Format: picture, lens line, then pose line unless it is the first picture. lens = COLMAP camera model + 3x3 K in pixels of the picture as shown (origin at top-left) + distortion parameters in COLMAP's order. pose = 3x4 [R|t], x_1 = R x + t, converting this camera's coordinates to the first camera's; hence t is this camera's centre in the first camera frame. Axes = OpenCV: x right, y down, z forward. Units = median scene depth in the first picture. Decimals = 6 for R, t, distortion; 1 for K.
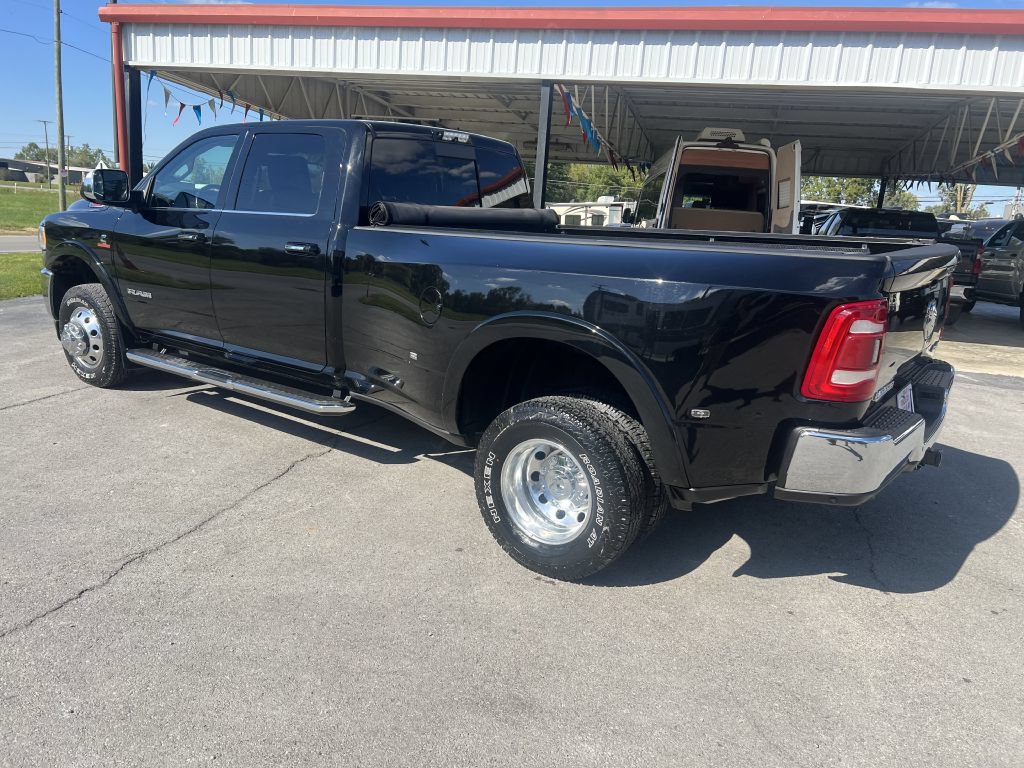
lens RADIAL K [[776.1, 0, 512.0], [0, 776.1, 384.0], [0, 0, 1]] dist [0.058203, -0.073225]
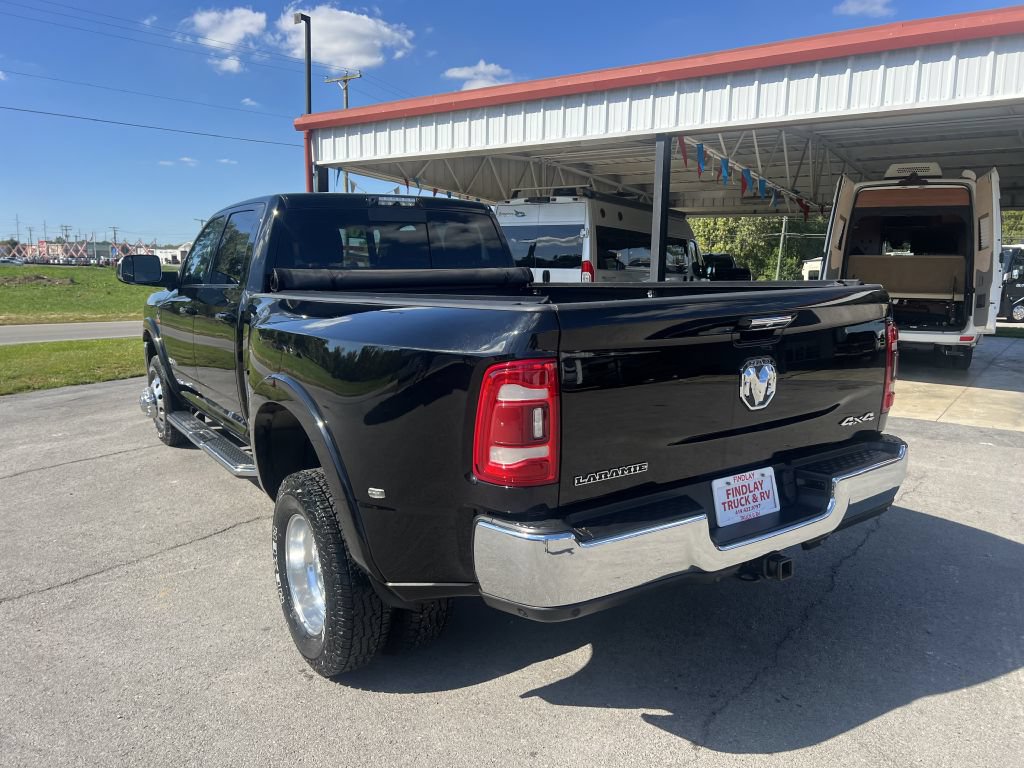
lens RADIAL K [[773.2, 0, 510.5], [0, 773.2, 371.9], [0, 0, 1]] dist [0.055516, -0.080405]
pose [[0.935925, -0.008568, -0.352096, 0.368285], [-0.025643, 0.995393, -0.092384, -0.010913], [0.351265, 0.095493, 0.931394, 0.135587]]
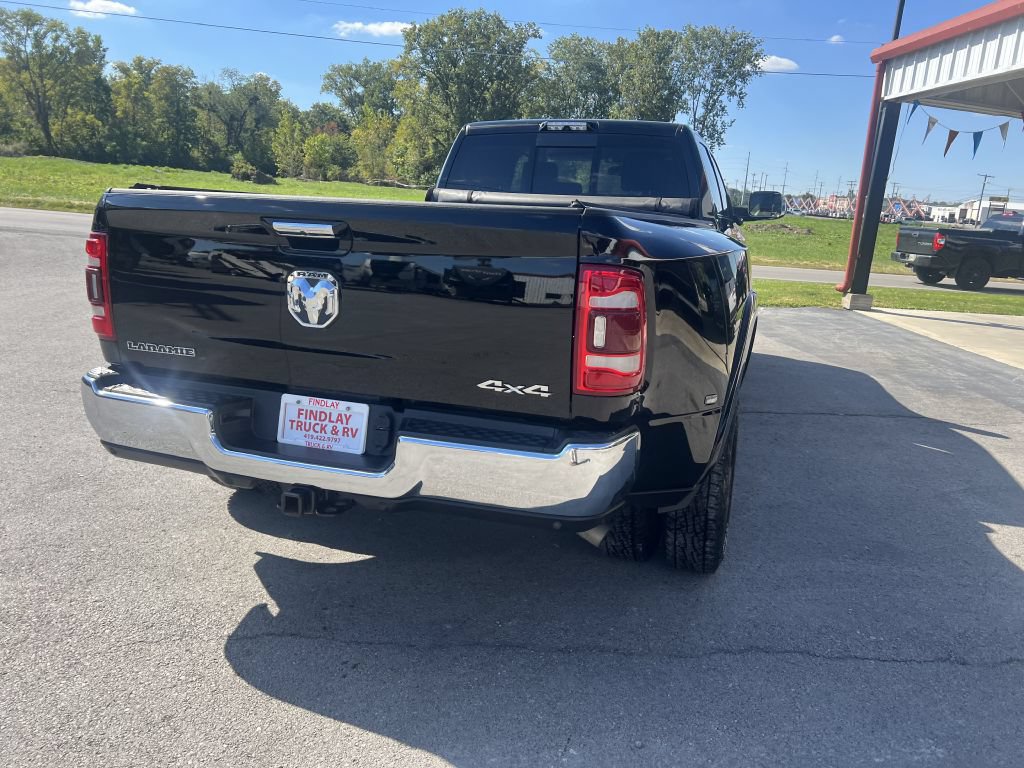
lens RADIAL K [[771.1, 0, 524.7], [0, 771.1, 372.5], [0, 0, 1]] dist [0.050996, -0.055542]
pose [[0.304670, 0.167250, -0.937659, 0.795187], [-0.247743, 0.964492, 0.091538, -0.082284], [0.919674, 0.204410, 0.335286, 0.617973]]
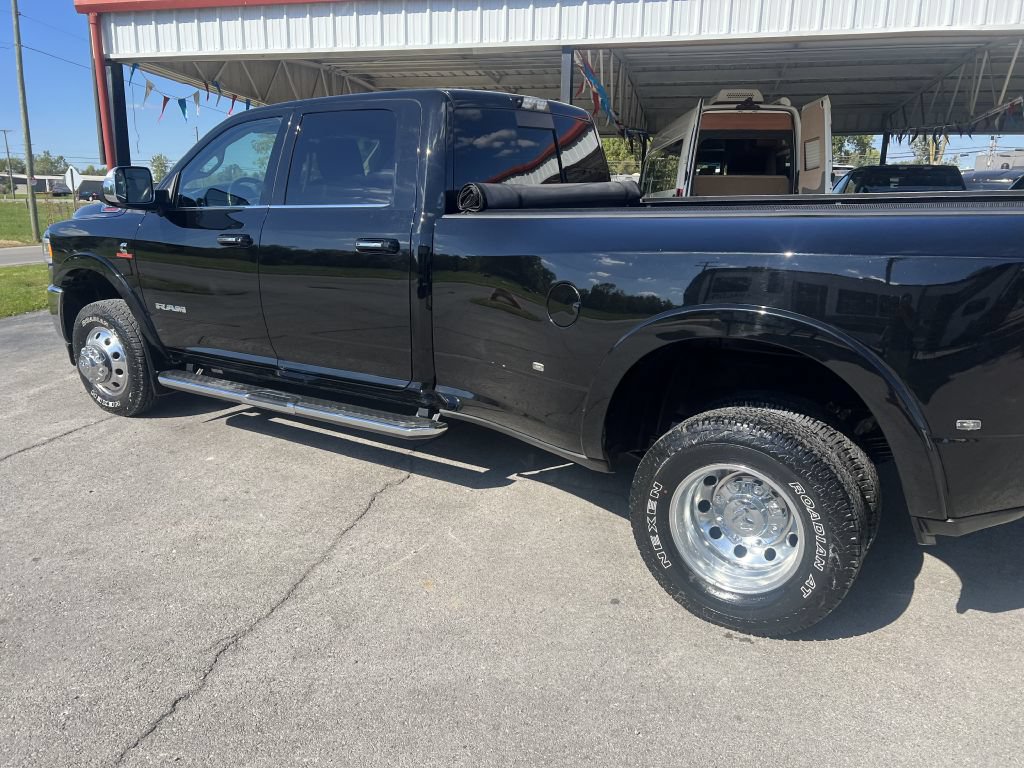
lens RADIAL K [[777.2, 0, 508.0], [0, 777.2, 370.0], [0, 0, 1]] dist [0.047453, -0.060023]
pose [[0.997684, -0.065541, 0.018187, -0.121810], [0.065419, 0.997832, 0.007189, -0.028876], [-0.018619, -0.005983, 0.999809, 0.124488]]
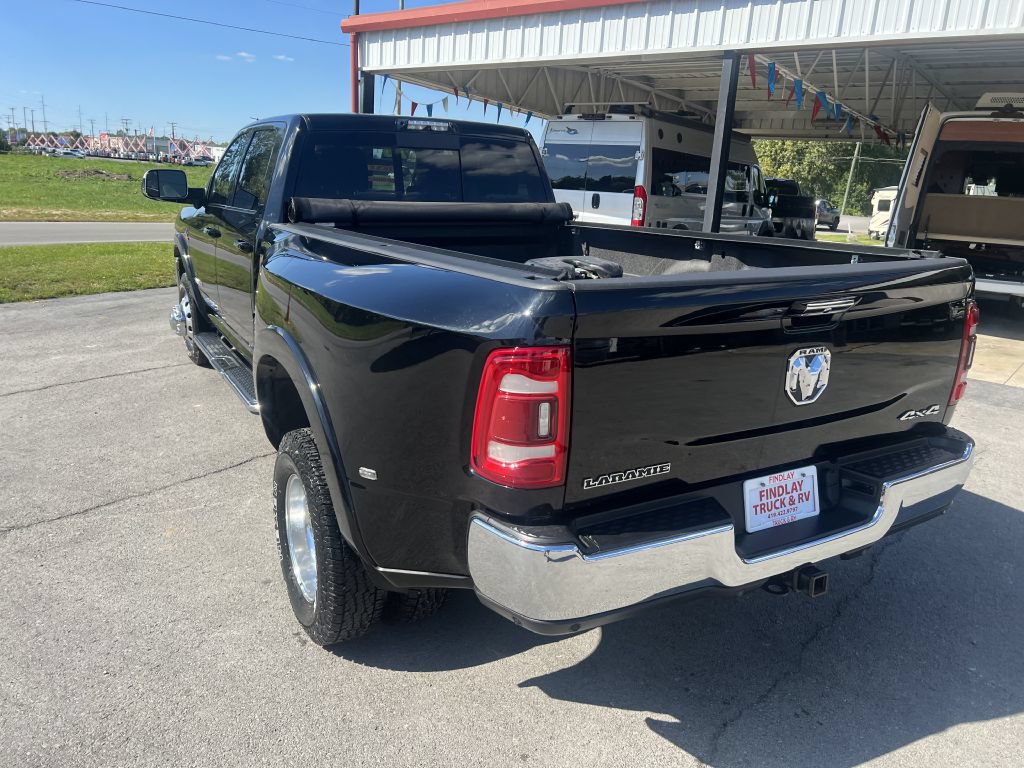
lens RADIAL K [[774.0, 0, 503.5], [0, 774.0, 370.2], [0, 0, 1]] dist [0.037681, -0.045045]
pose [[0.907728, 0.083902, -0.411085, 0.365497], [-0.083498, 0.996327, 0.018976, -0.049953], [0.411167, 0.017099, 0.911400, 0.190578]]
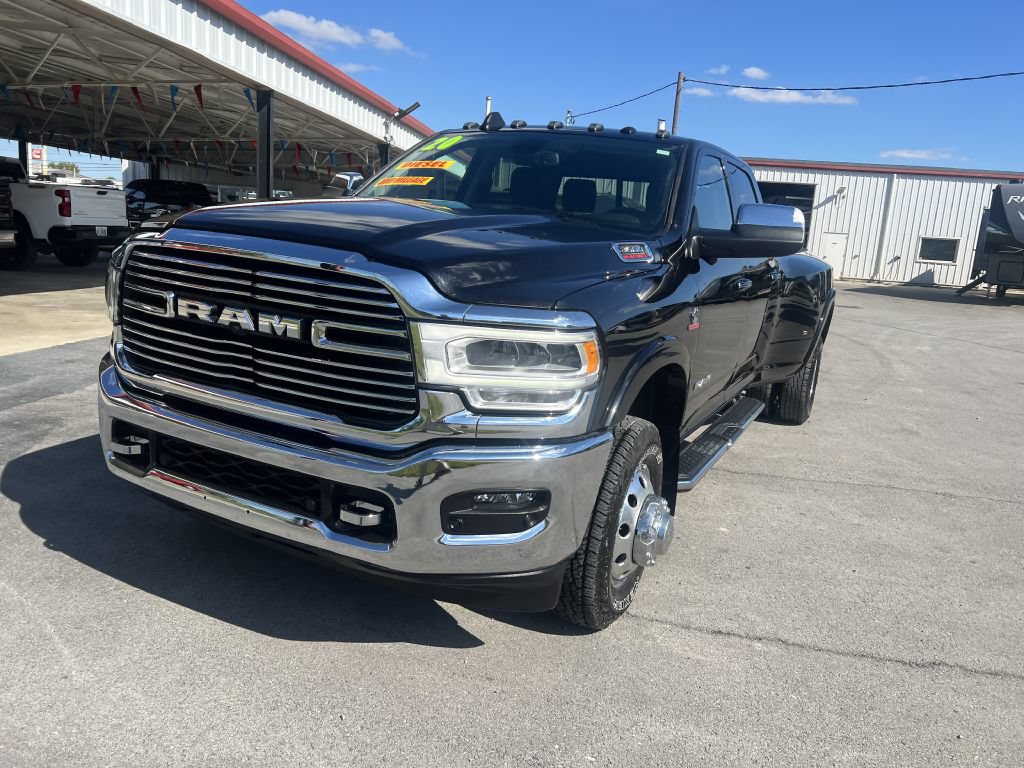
lens RADIAL K [[771.1, 0, 524.7], [0, 771.1, 372.5], [0, 0, 1]] dist [0.050996, -0.055542]
pose [[-0.161724, -0.257748, 0.952581, -1.084433], [0.128530, 0.951564, 0.279294, -0.330022], [-0.978430, 0.167604, -0.120762, 1.231584]]
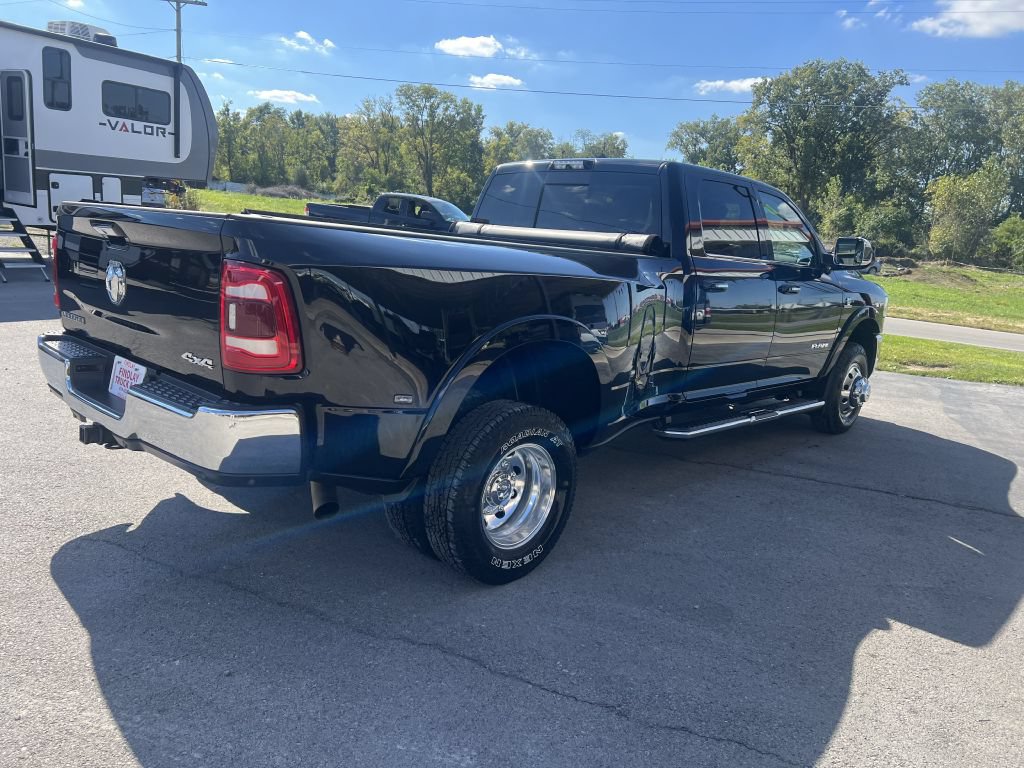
lens RADIAL K [[771.6, 0, 510.4], [0, 771.6, 385.6], [0, 0, 1]] dist [0.051206, -0.055918]
pose [[-0.126396, 0.130062, -0.983416, 0.886376], [-0.311568, 0.935993, 0.163835, -0.167563], [0.941780, 0.327110, -0.077783, 0.994038]]
